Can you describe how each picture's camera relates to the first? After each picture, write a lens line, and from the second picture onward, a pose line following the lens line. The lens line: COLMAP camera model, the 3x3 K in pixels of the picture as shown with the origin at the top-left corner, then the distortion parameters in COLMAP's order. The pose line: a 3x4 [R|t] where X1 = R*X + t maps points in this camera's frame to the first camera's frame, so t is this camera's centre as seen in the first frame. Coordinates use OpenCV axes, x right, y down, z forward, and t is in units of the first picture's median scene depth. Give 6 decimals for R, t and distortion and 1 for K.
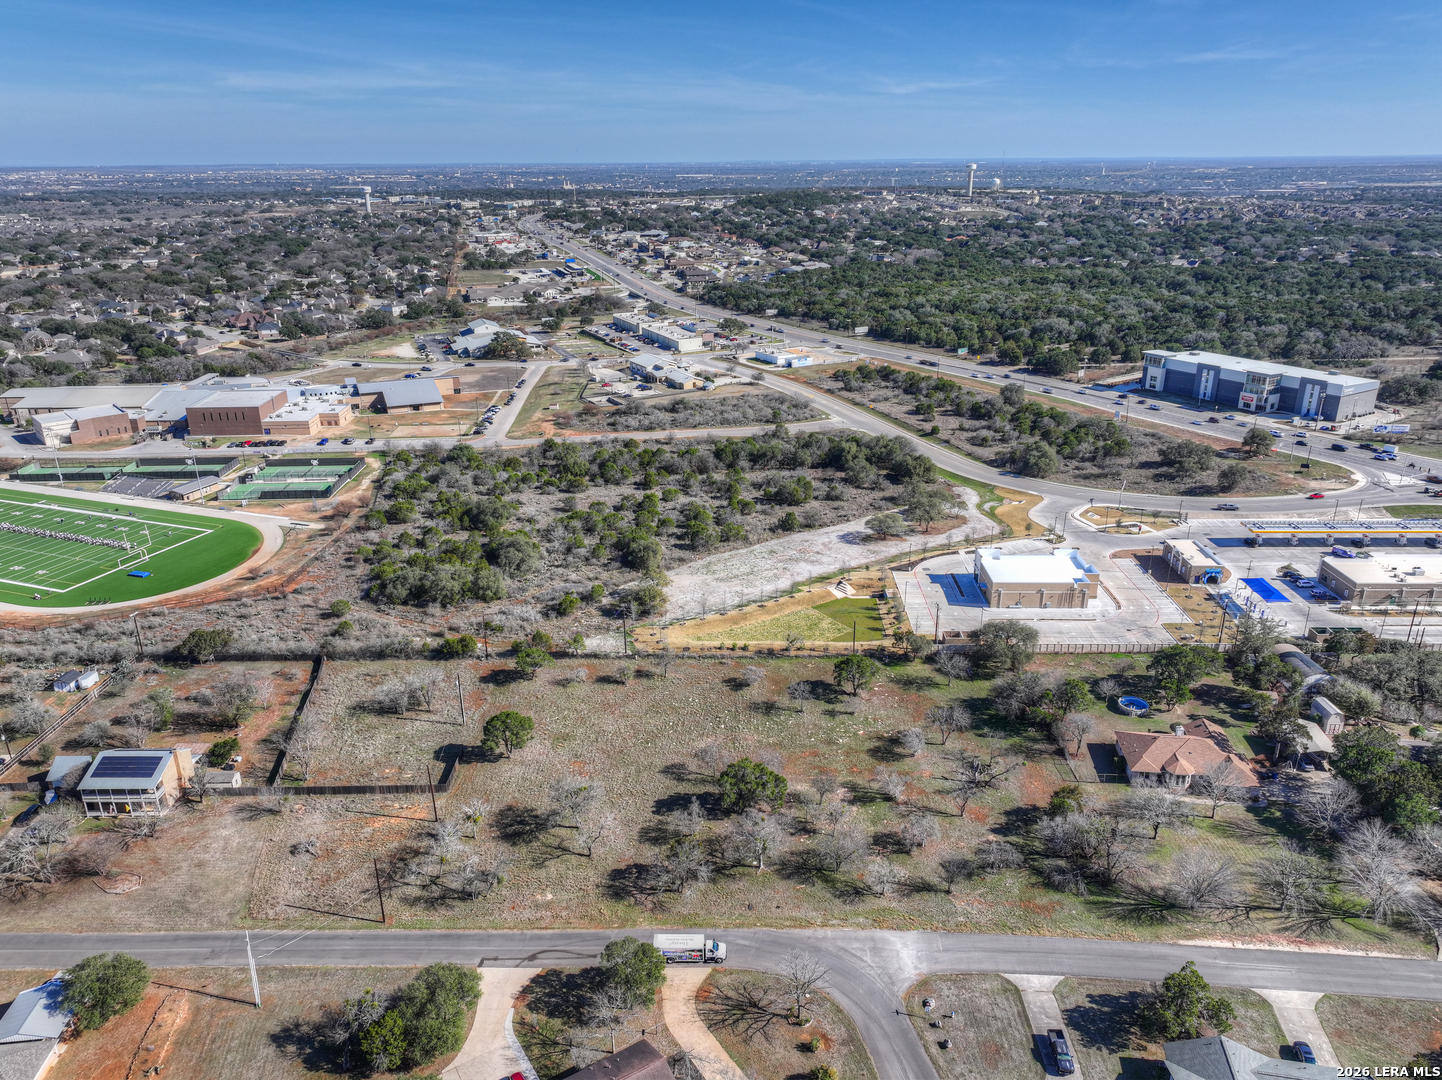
lens RADIAL K [[1012.3, 0, 720.9], [0, 1012.3, 543.8], [0, 0, 1]] dist [-0.004303, 0.021369]
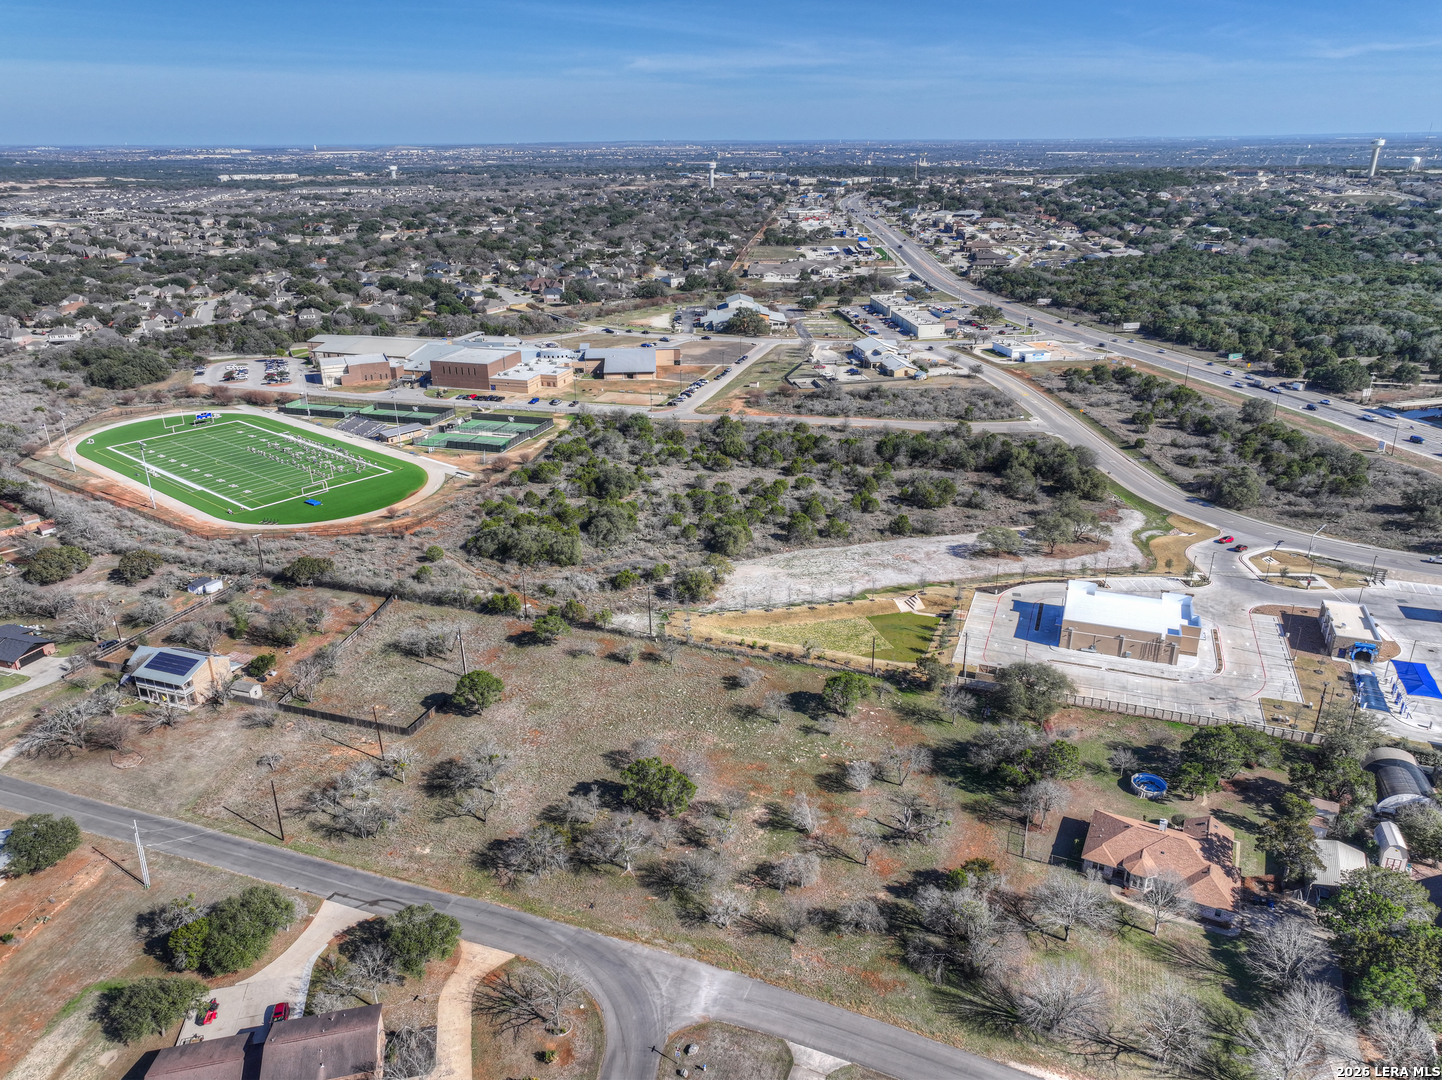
lens RADIAL K [[1012.3, 0, 720.3], [0, 1012.3, 542.6], [0, 0, 1]] dist [-0.004303, 0.021369]
pose [[0.942576, 0.124250, -0.310021, 0.235823], [-0.118305, 0.992251, 0.037983, -0.024683], [0.312338, 0.000876, 0.949971, 0.061569]]
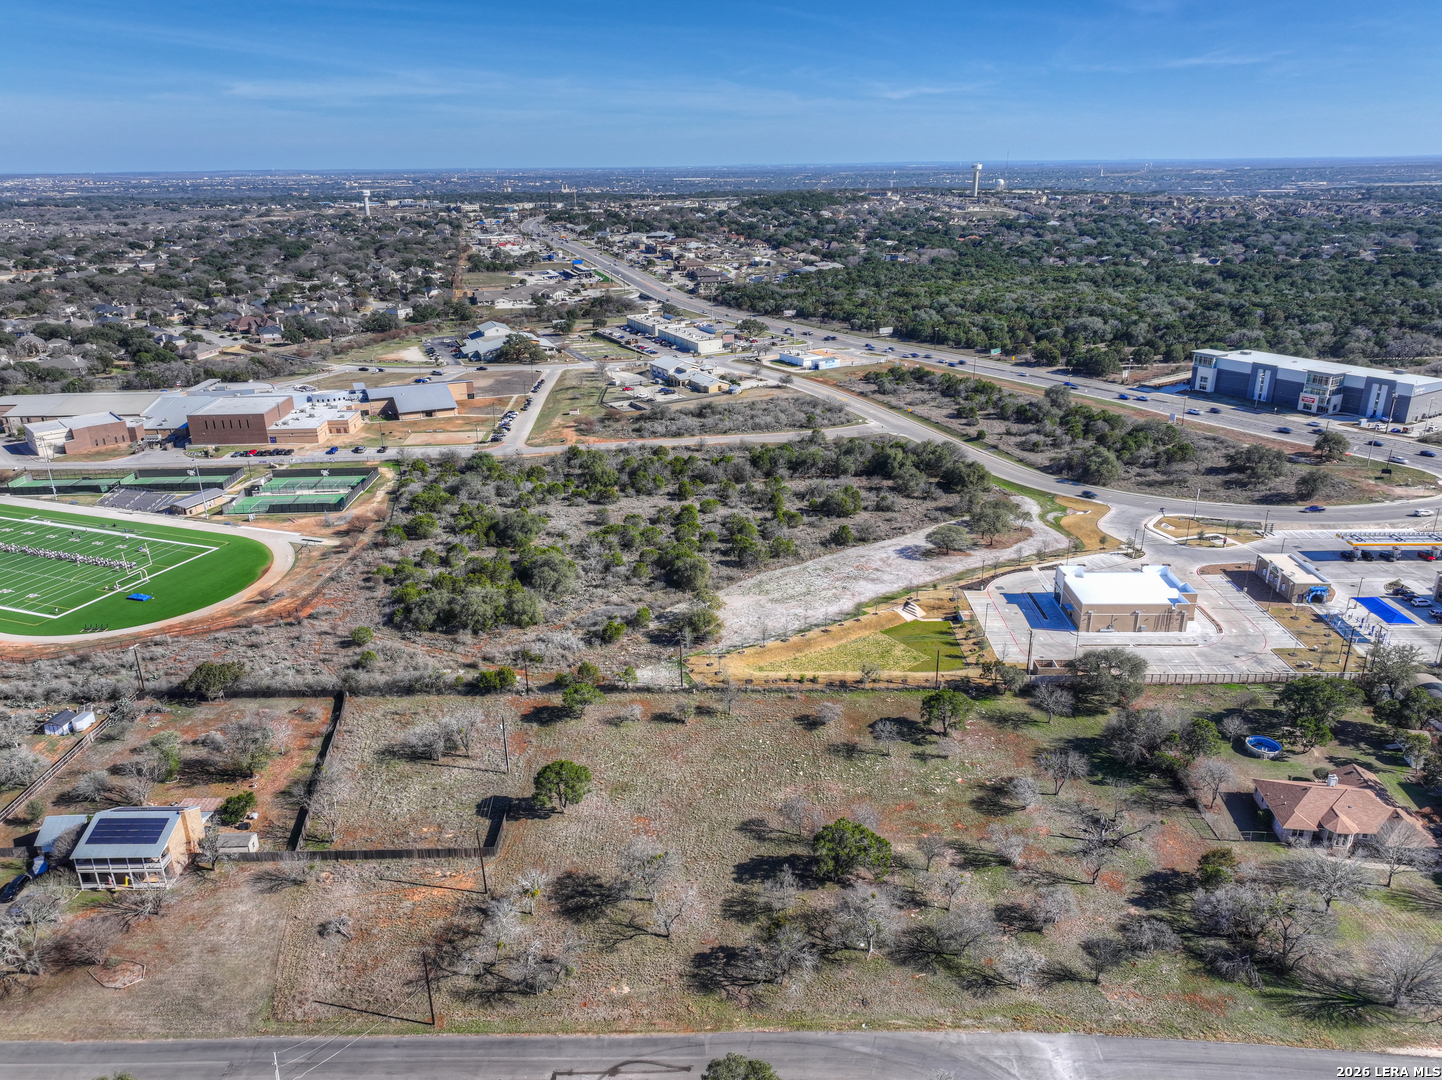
lens RADIAL K [[1012.3, 0, 720.9], [0, 1012.3, 544.5], [0, 0, 1]] dist [-0.004303, 0.021369]
pose [[0.999983, -0.005501, 0.002159, -0.052778], [0.005507, 0.999981, -0.002872, -0.013218], [-0.002143, 0.002884, 0.999994, 0.087411]]
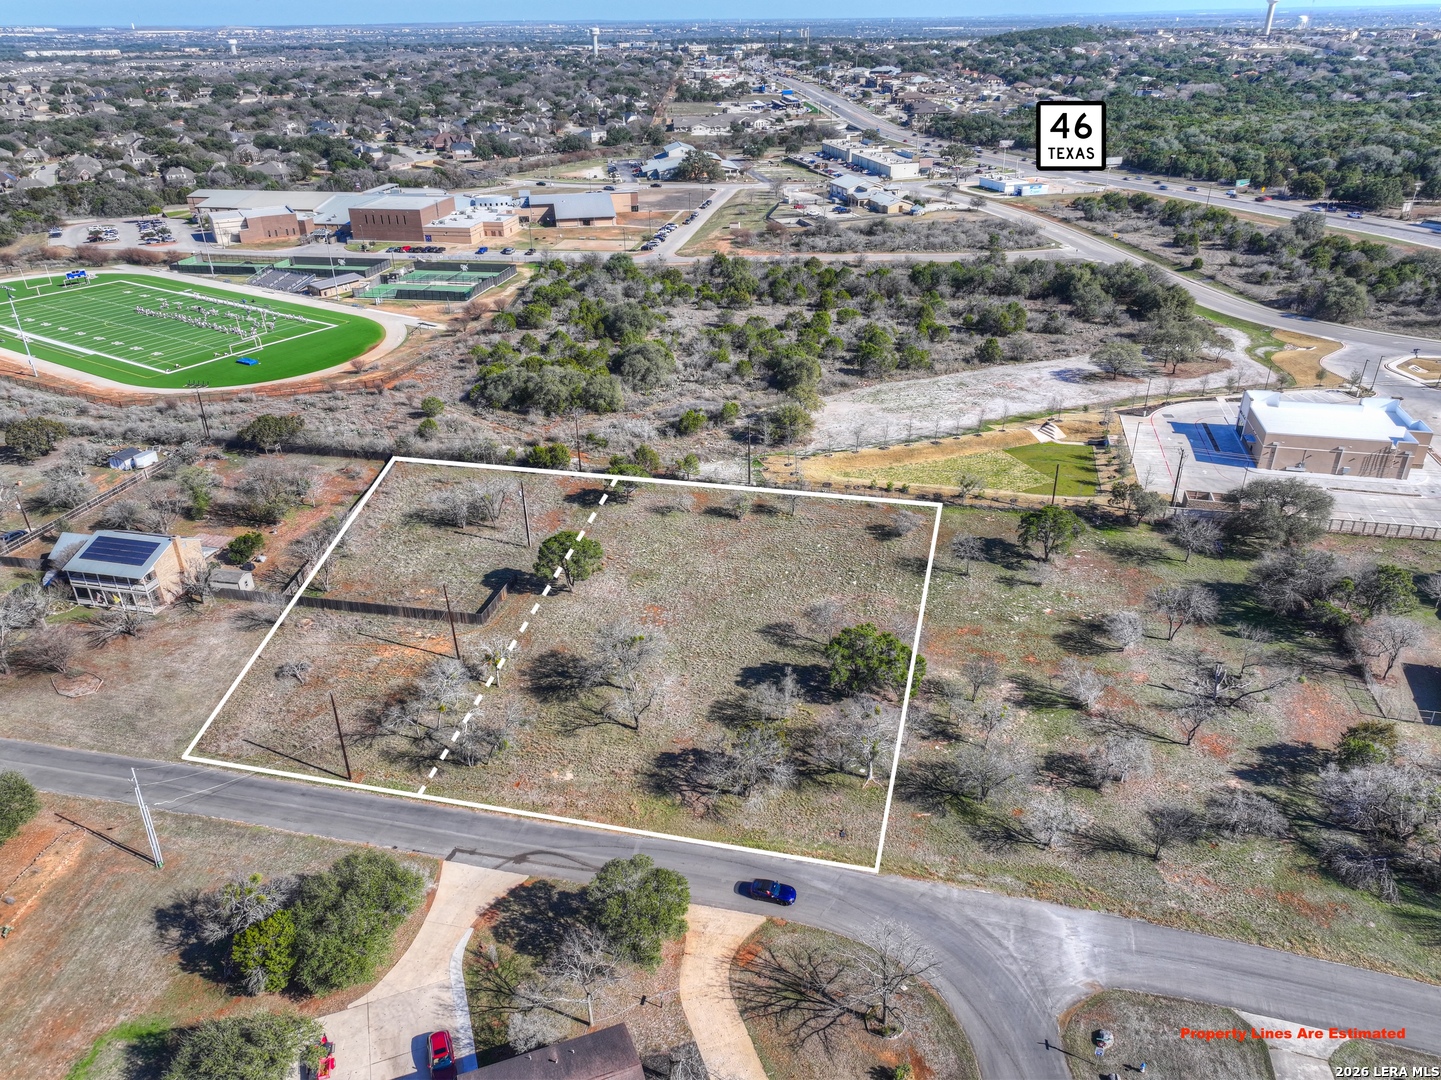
lens RADIAL K [[1011.6, 0, 719.4], [0, 1011.6, 543.2], [0, 0, 1]] dist [-0.004303, 0.021369]
pose [[0.975816, 0.095992, -0.196391, 0.036243], [-0.072175, 0.989523, 0.125040, 0.050435], [0.206336, -0.107841, 0.972520, 0.199475]]
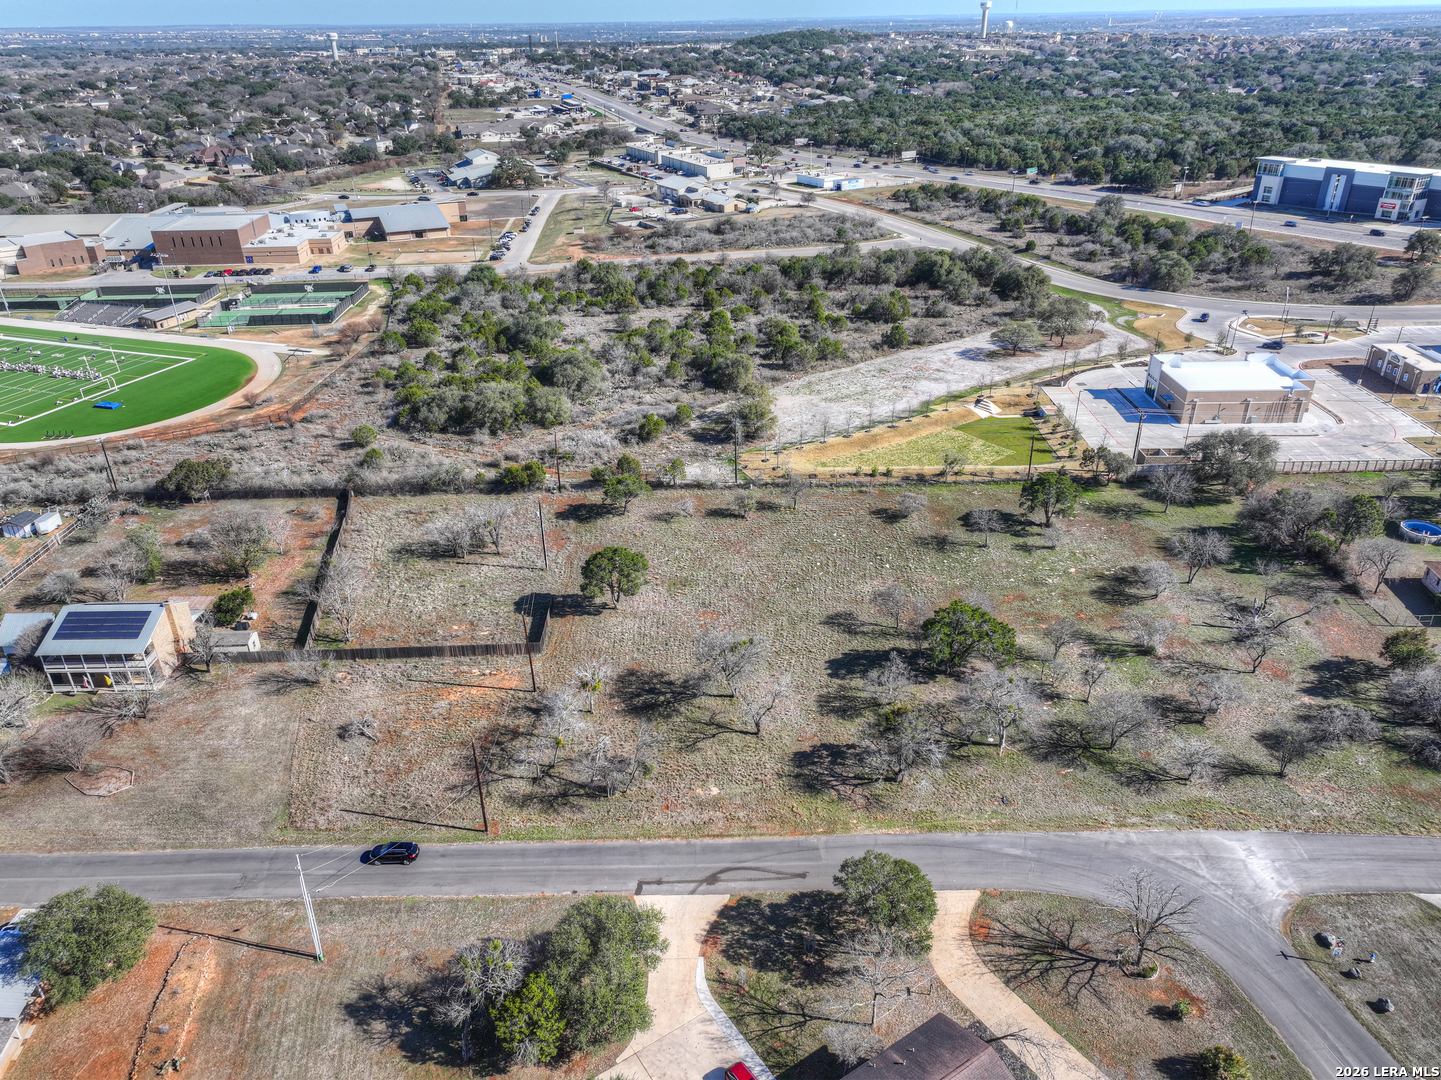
lens RADIAL K [[1011.6, 0, 720.4], [0, 1011.6, 544.0], [0, 0, 1]] dist [-0.004303, 0.021369]
pose [[0.999833, -0.014727, 0.010863, -0.100889], [0.013368, 0.993154, 0.116048, 0.056368], [-0.012498, -0.115883, 0.993184, 0.188310]]
